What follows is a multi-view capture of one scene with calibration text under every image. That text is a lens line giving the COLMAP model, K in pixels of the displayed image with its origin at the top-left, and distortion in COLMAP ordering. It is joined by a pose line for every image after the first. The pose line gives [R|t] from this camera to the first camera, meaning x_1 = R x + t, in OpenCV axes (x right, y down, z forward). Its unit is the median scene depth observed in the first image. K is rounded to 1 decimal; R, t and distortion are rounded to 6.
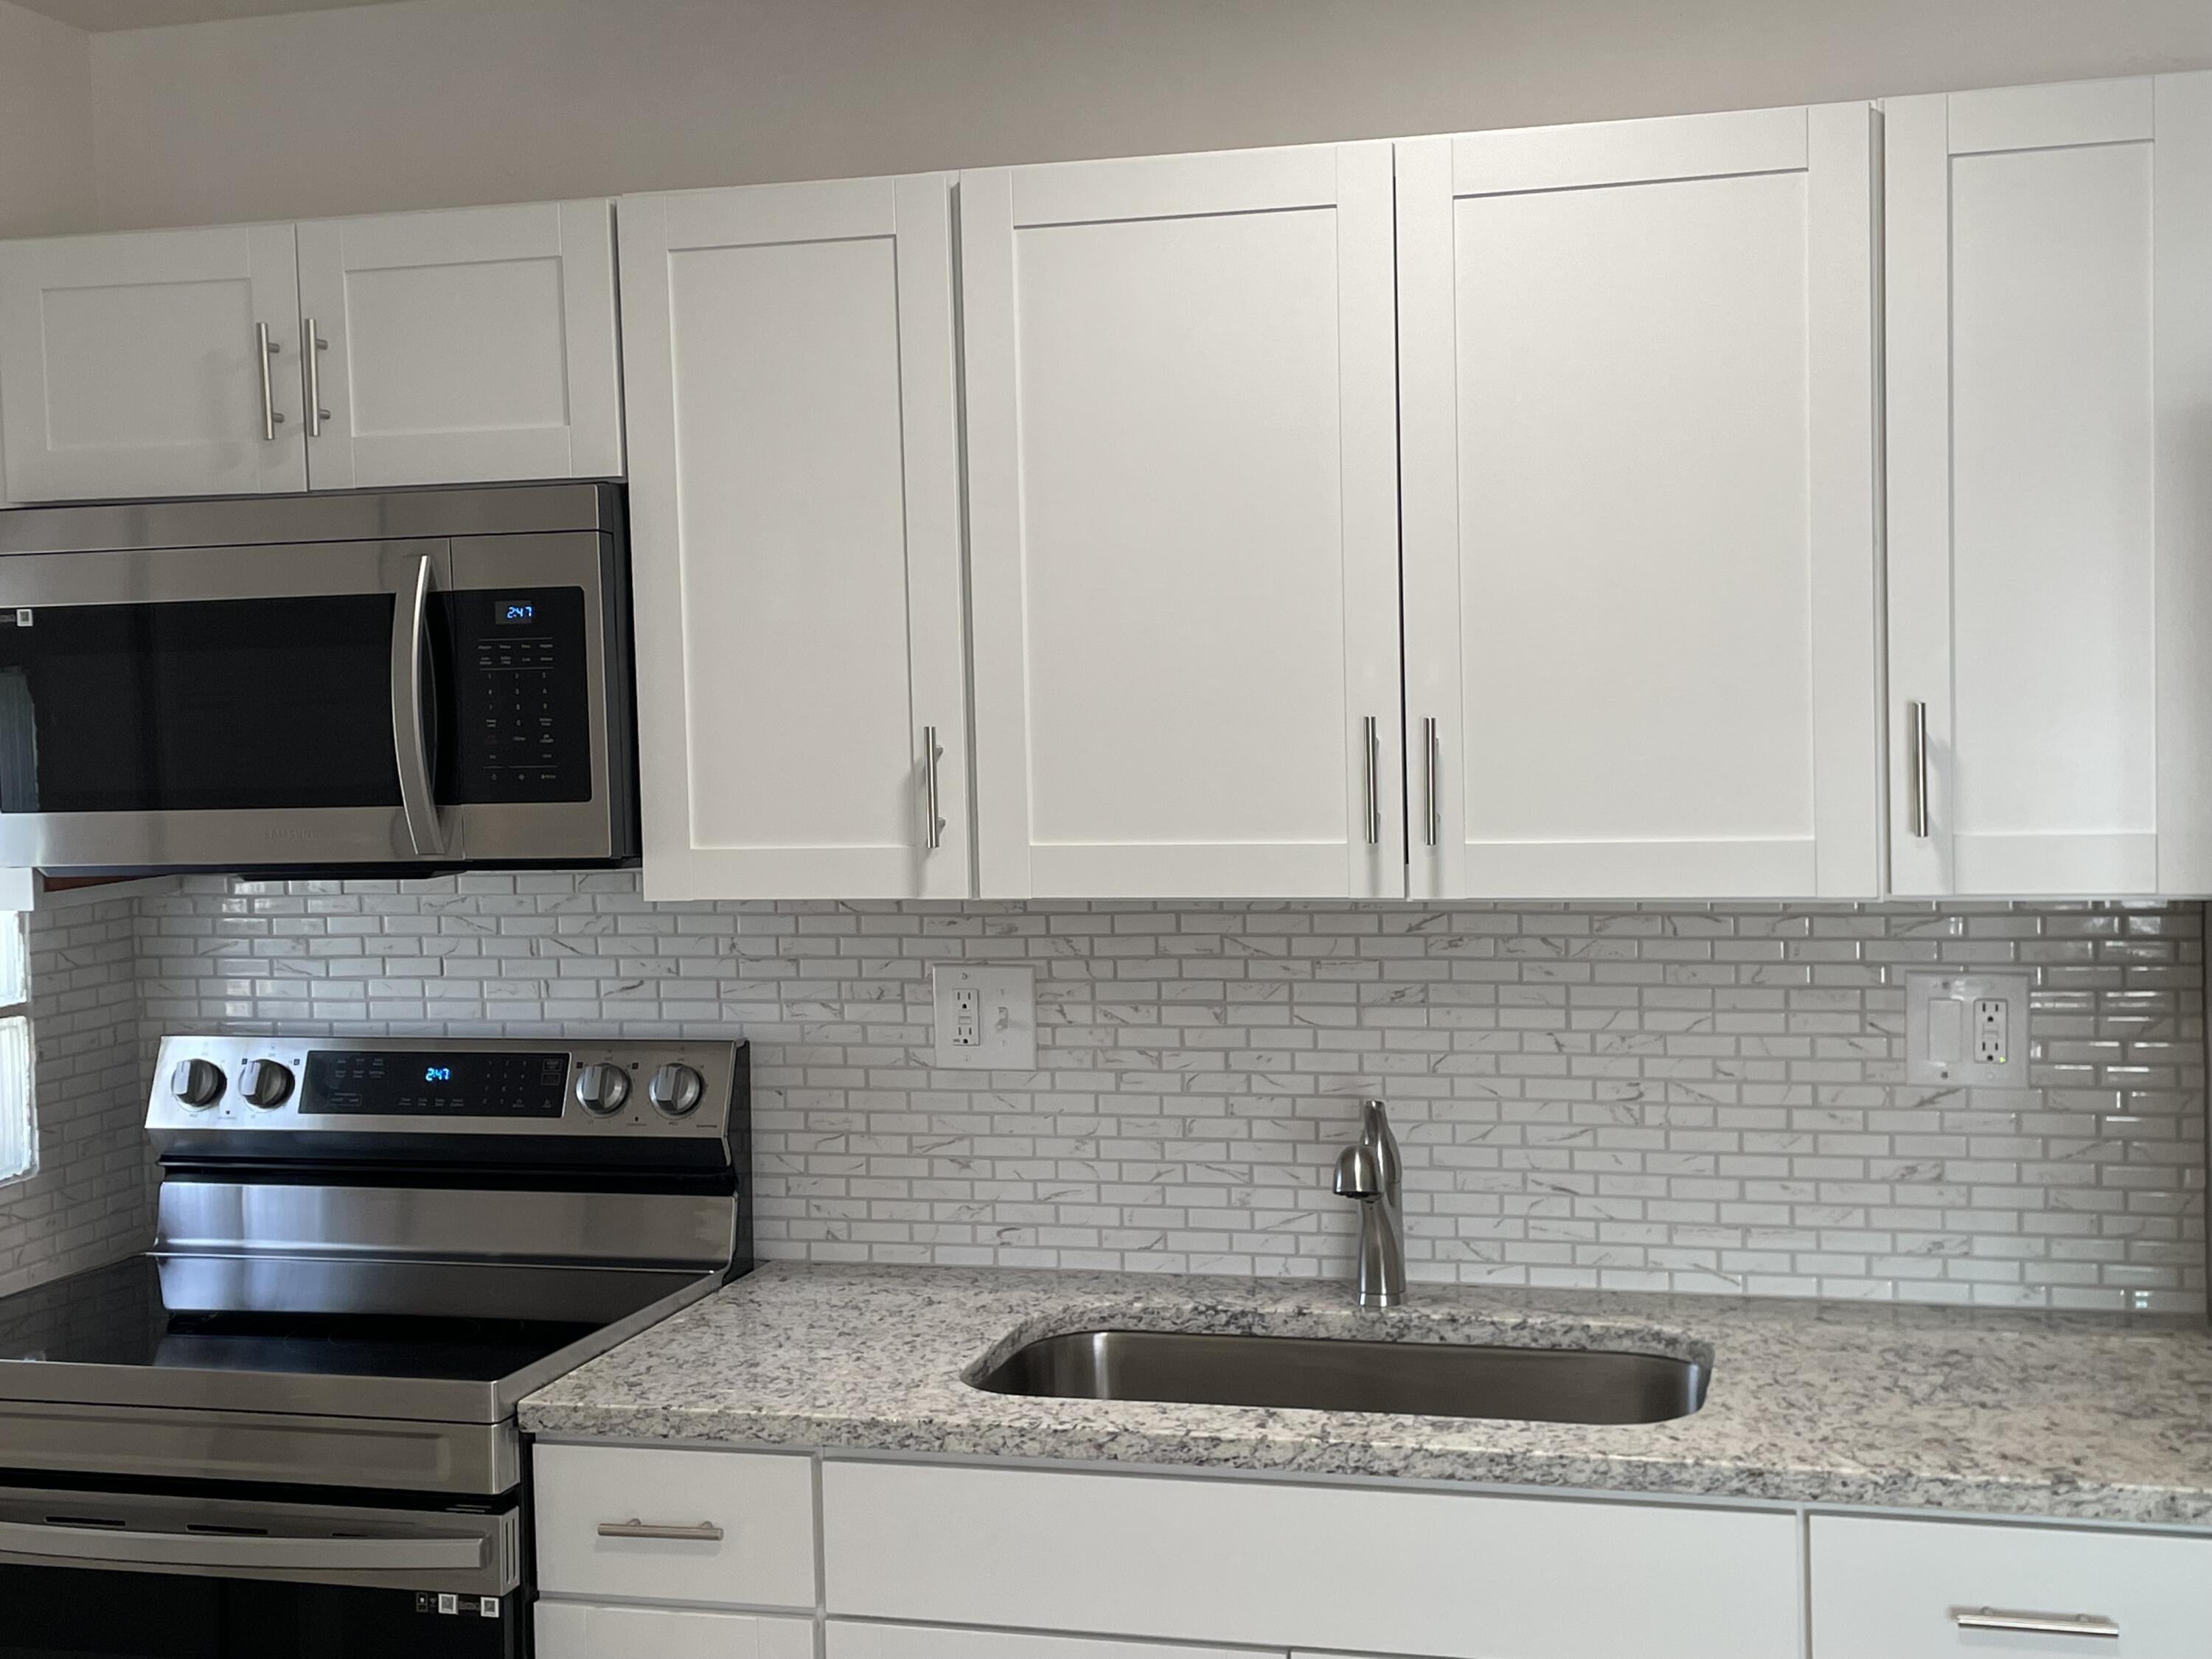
lens RADIAL K [[2792.2, 0, 1105.8], [0, 2792.2, 827.7], [0, 0, 1]] dist [0.076941, 0.000000]
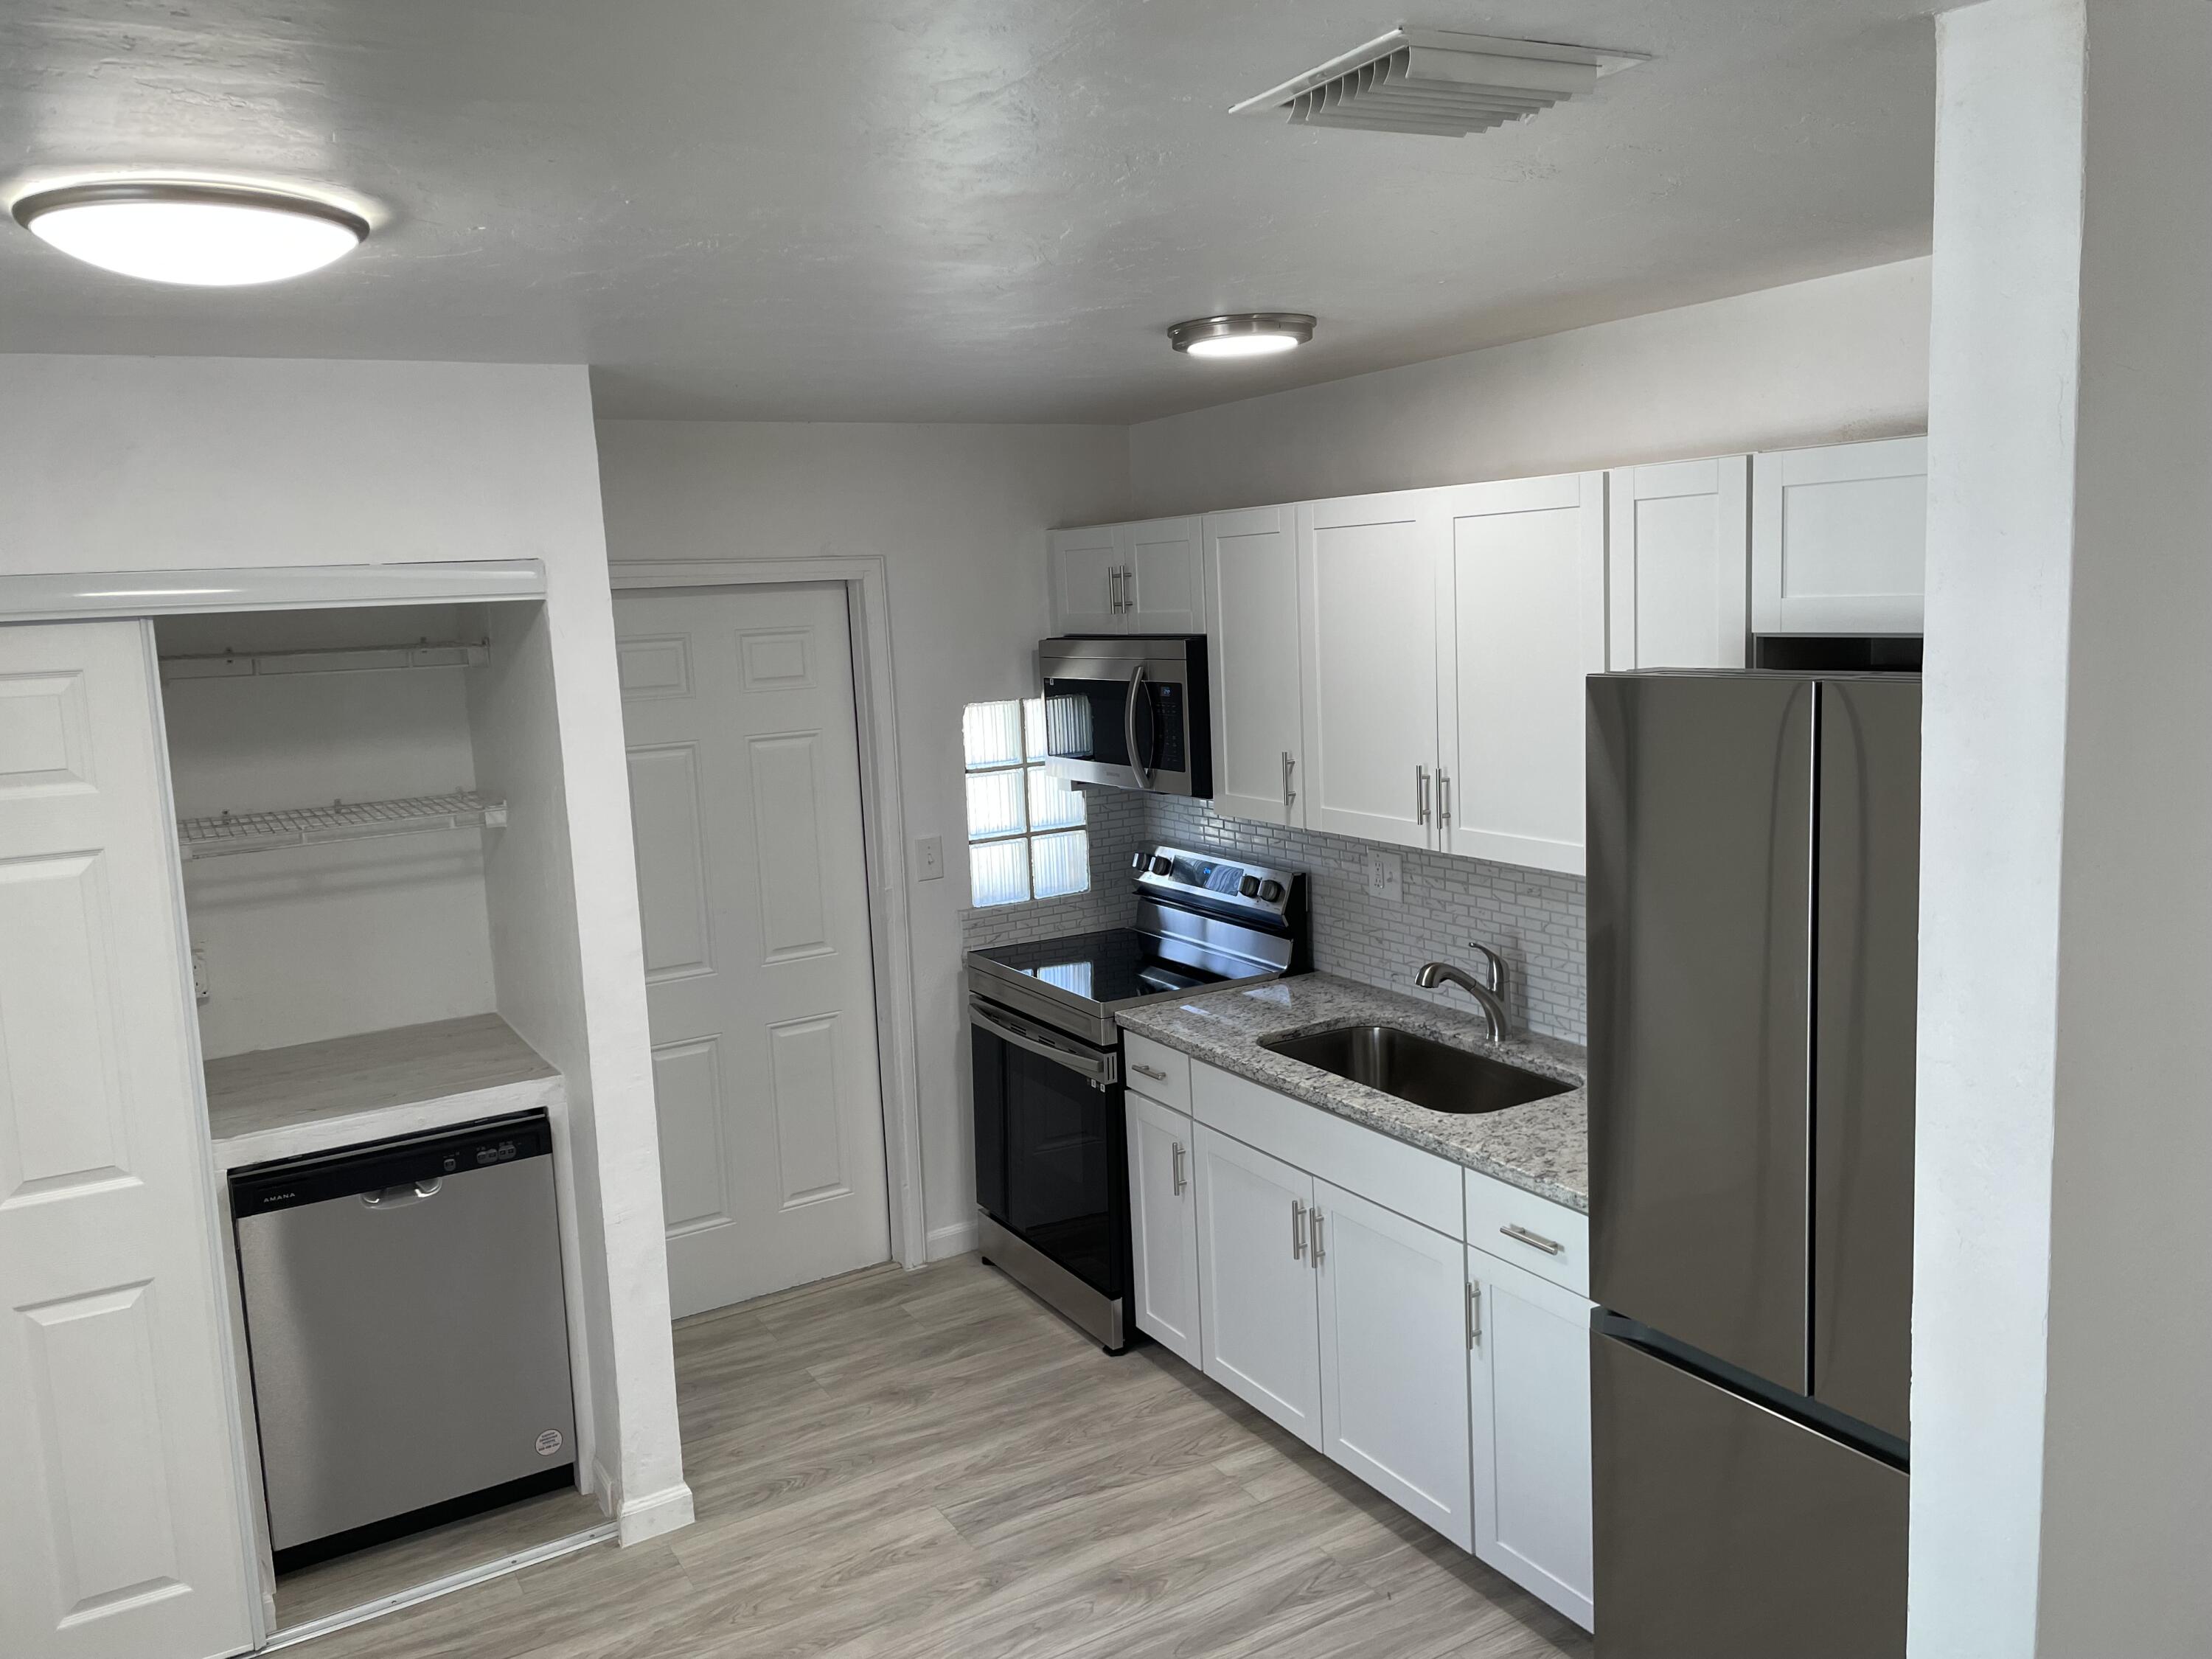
lens RADIAL K [[1708.1, 0, 1105.2], [0, 1708.1, 824.0], [0, 0, 1]] dist [0.099346, -0.111856]
pose [[0.705785, 0.093603, -0.702215, 0.766941], [-0.005868, 0.991971, 0.126329, -0.143983], [0.708402, -0.085041, 0.700668, -0.070969]]
